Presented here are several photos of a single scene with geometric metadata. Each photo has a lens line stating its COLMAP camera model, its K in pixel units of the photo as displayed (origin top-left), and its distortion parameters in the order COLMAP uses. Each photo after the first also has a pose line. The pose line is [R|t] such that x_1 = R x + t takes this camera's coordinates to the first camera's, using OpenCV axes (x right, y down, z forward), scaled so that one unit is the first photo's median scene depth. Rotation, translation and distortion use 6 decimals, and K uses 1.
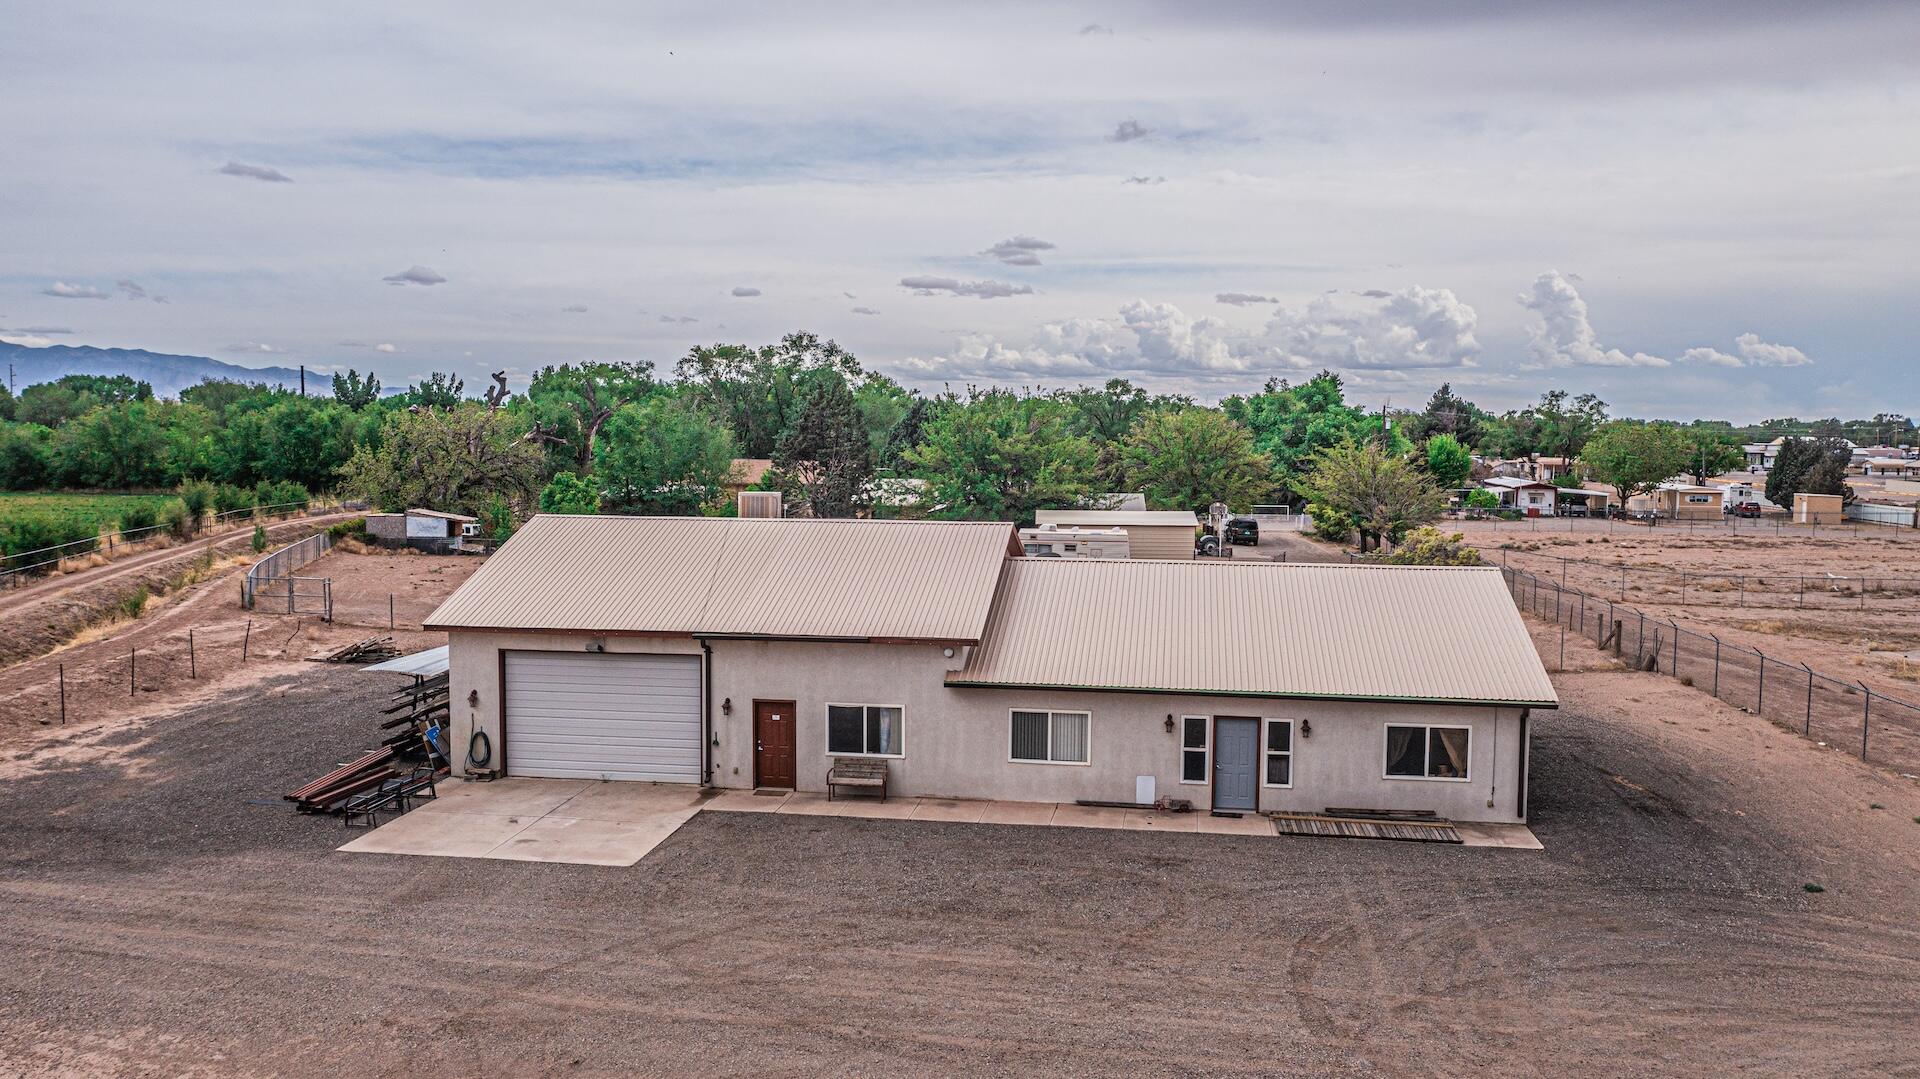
lens RADIAL K [[1546.8, 0, 967.8], [0, 1546.8, 541.0], [0, 0, 1]] dist [-0.009291, -0.013555]
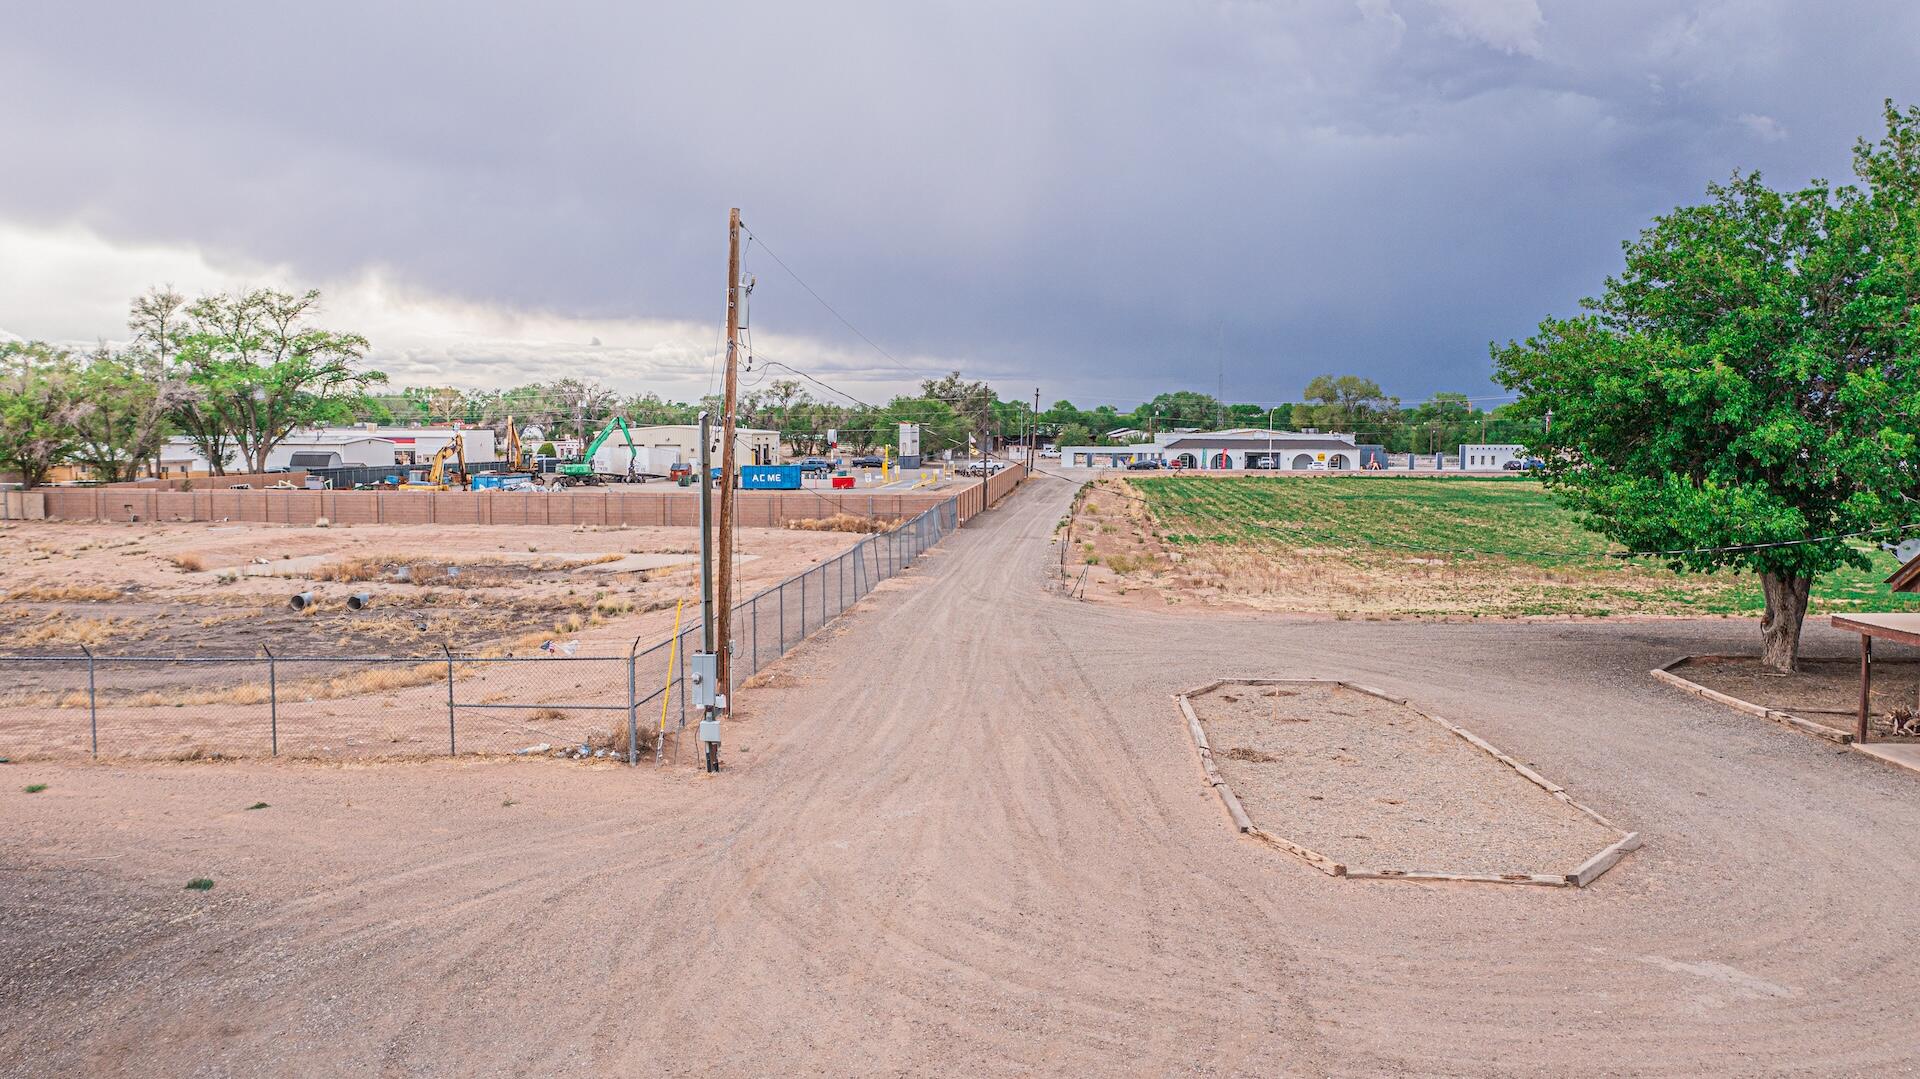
lens RADIAL K [[1546.8, 0, 965.7], [0, 1546.8, 539.5], [0, 0, 1]] dist [-0.009291, -0.013555]
pose [[-0.053259, -0.085580, 0.994907, -0.141460], [0.080103, 0.992744, 0.089682, 0.048756], [-0.995363, 0.084471, -0.046017, 0.780551]]
